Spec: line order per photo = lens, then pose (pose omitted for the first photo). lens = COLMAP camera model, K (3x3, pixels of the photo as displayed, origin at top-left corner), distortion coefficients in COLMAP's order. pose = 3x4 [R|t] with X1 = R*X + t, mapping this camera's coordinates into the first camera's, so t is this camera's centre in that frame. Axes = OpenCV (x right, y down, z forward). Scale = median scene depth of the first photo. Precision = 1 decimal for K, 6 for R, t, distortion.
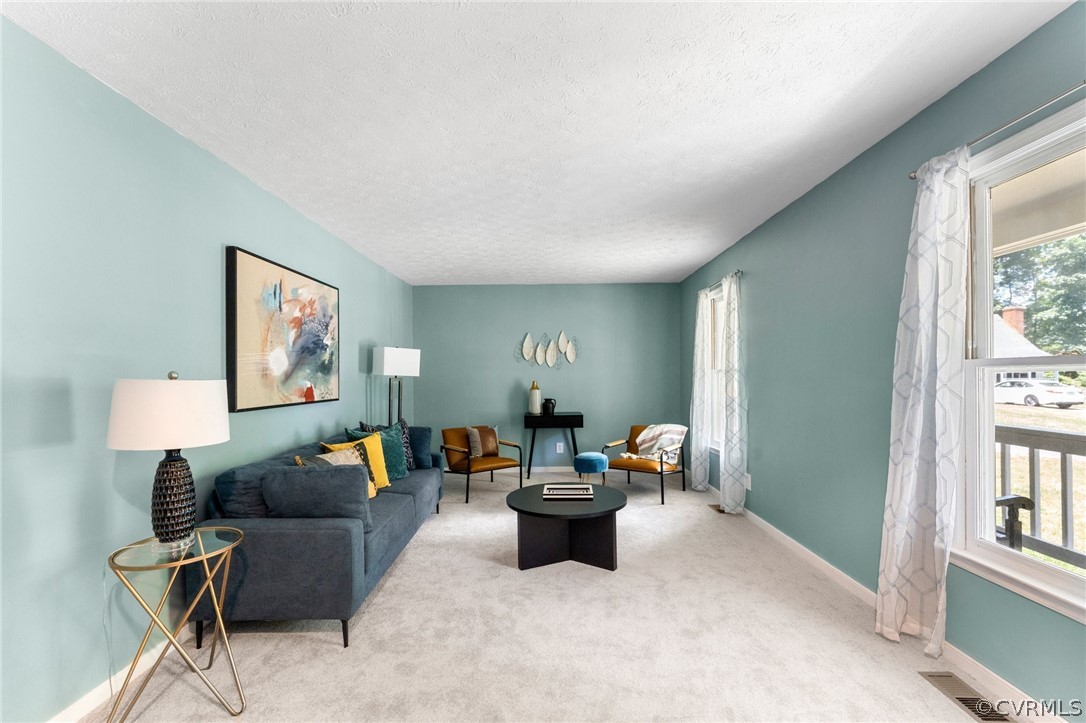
lens RADIAL K [[452.6, 0, 560.7], [0, 452.6, 374.7], [0, 0, 1]] dist [-0.006513, 0.002365]
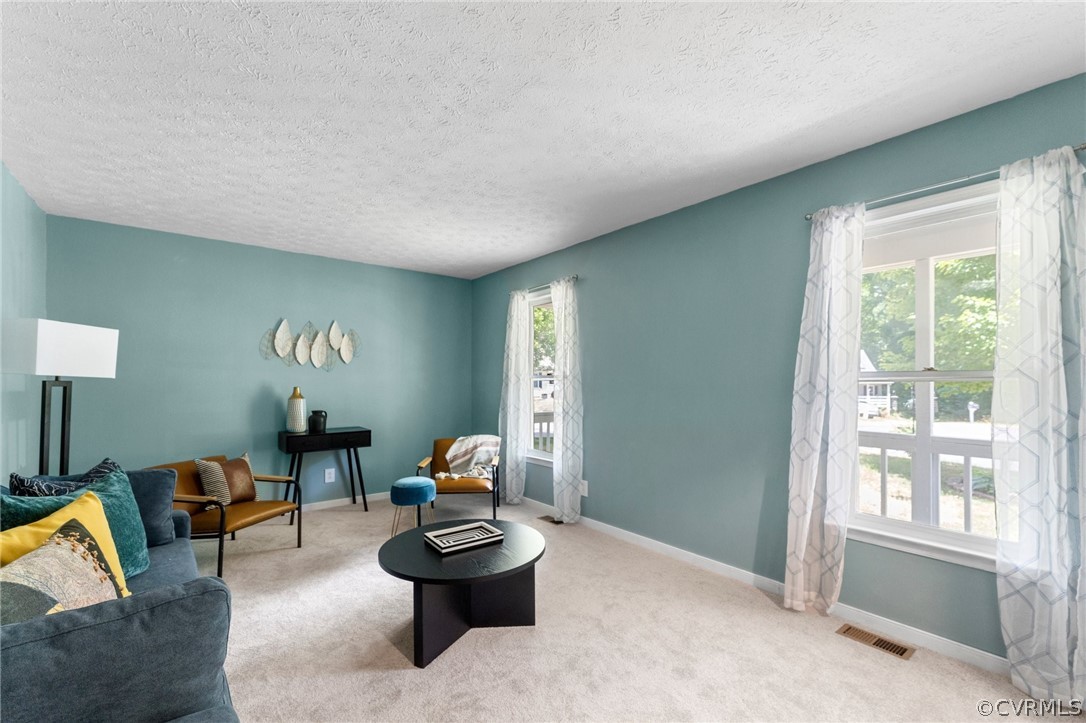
lens RADIAL K [[452.6, 0, 537.7], [0, 452.6, 378.9], [0, 0, 1]] dist [-0.006513, 0.002365]
pose [[0.781797, 0.012562, 0.623406, -0.244166], [-0.010965, 0.999919, -0.006399, 0.002339], [-0.623436, -0.001833, 0.781872, 0.237259]]
